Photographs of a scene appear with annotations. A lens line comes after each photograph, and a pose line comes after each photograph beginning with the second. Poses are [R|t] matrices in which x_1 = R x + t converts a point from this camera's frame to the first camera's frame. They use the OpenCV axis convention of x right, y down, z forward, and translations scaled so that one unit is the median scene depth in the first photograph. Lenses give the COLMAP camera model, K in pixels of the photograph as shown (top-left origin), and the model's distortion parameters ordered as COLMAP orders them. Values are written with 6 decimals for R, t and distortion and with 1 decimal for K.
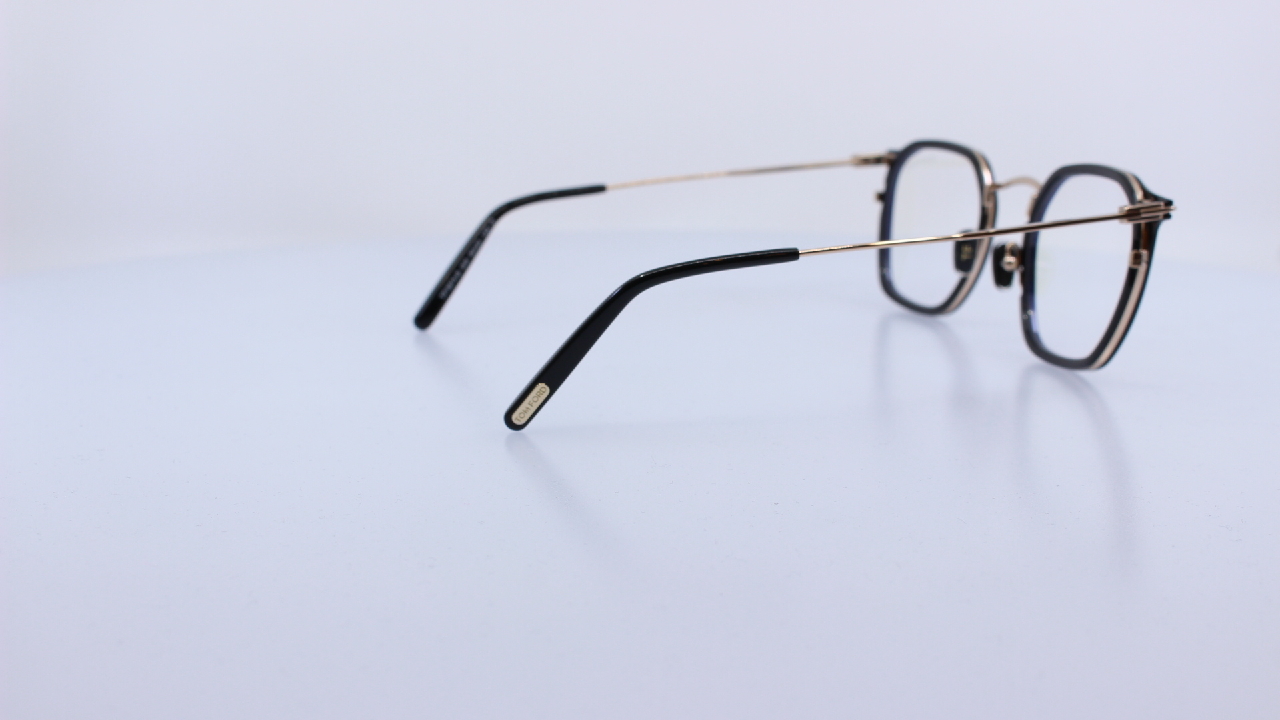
lens RADIAL K [[1609.9, 0, 640.0], [0, 1609.9, 360.0], [0, 0, 1]] dist [-0.079092, 0.003214]
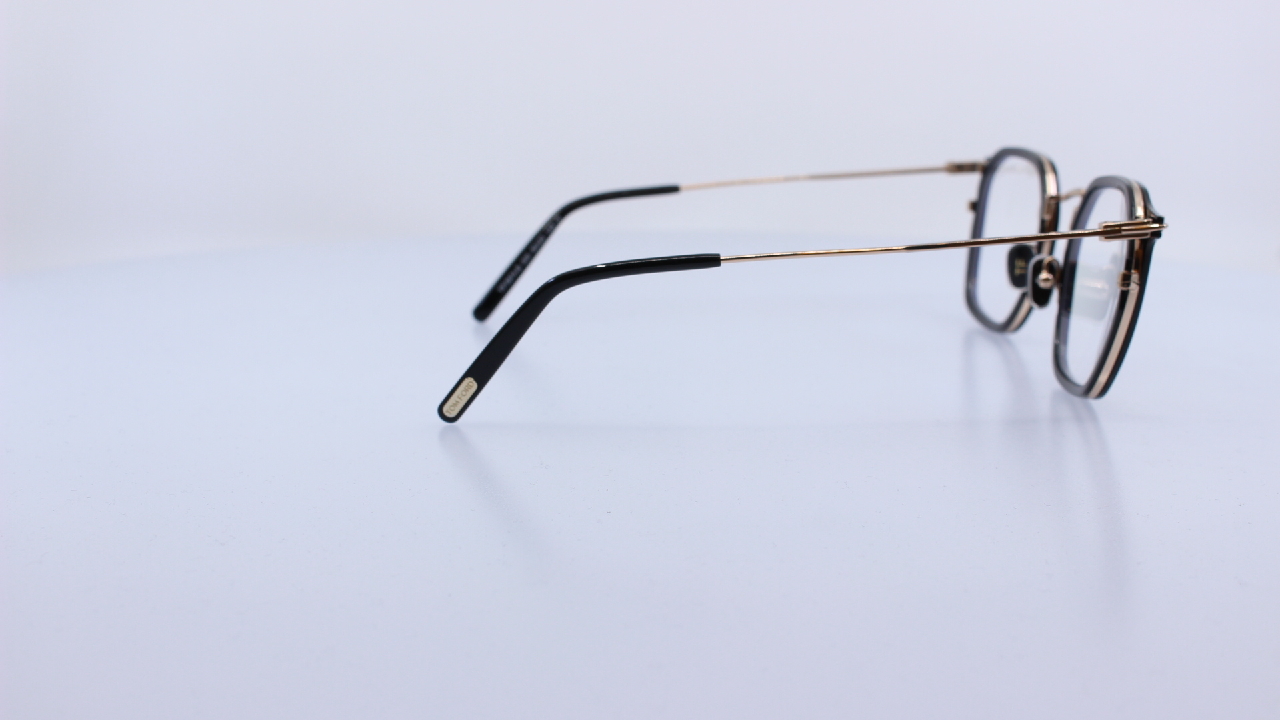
lens RADIAL K [[1609.9, 0, 640.0], [0, 1609.9, 360.0], [0, 0, 1]] dist [-0.079092, 0.003214]
pose [[0.965953, 0.053254, -0.253178, 0.229517], [-0.053022, 0.998563, 0.007743, -0.008030], [0.253226, 0.005944, 0.967389, 0.034334]]
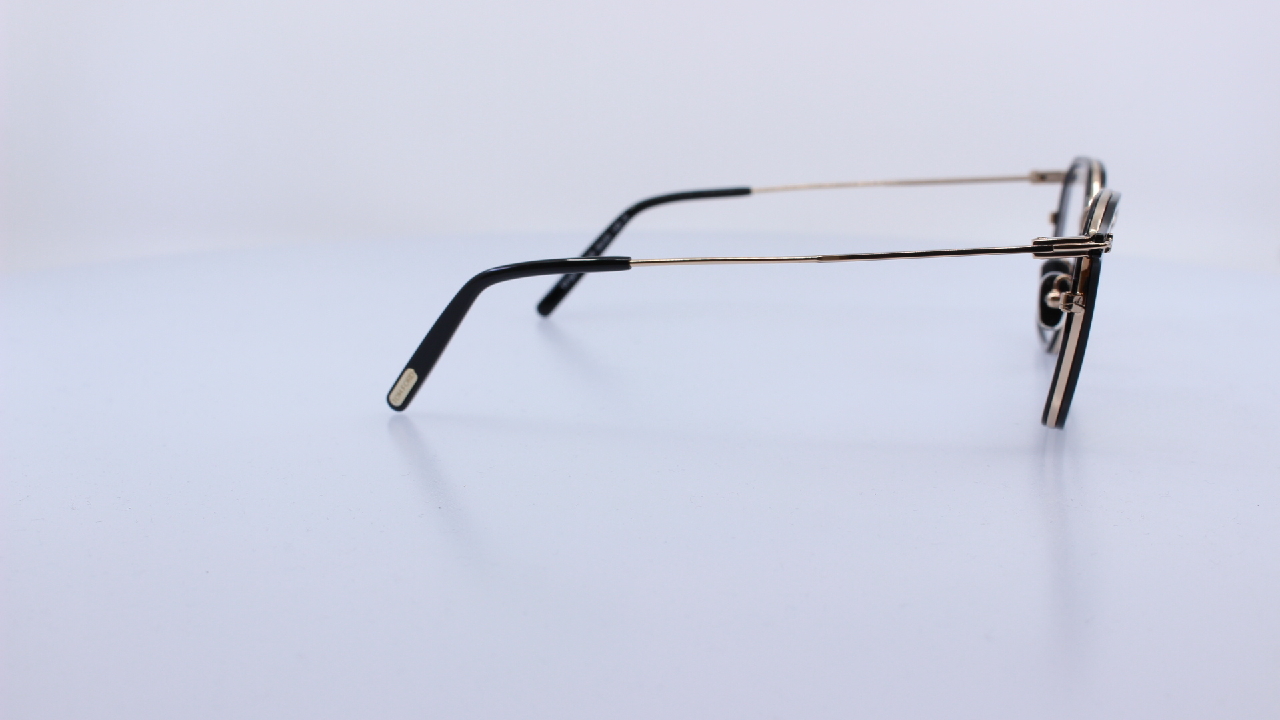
lens RADIAL K [[1609.9, 0, 640.0], [0, 1609.9, 360.0], [0, 0, 1]] dist [-0.079092, 0.003214]
pose [[0.865694, 0.103263, -0.489807, 0.442748], [-0.102400, 0.994331, 0.028645, -0.027881], [0.489988, 0.025358, 0.871360, 0.126111]]
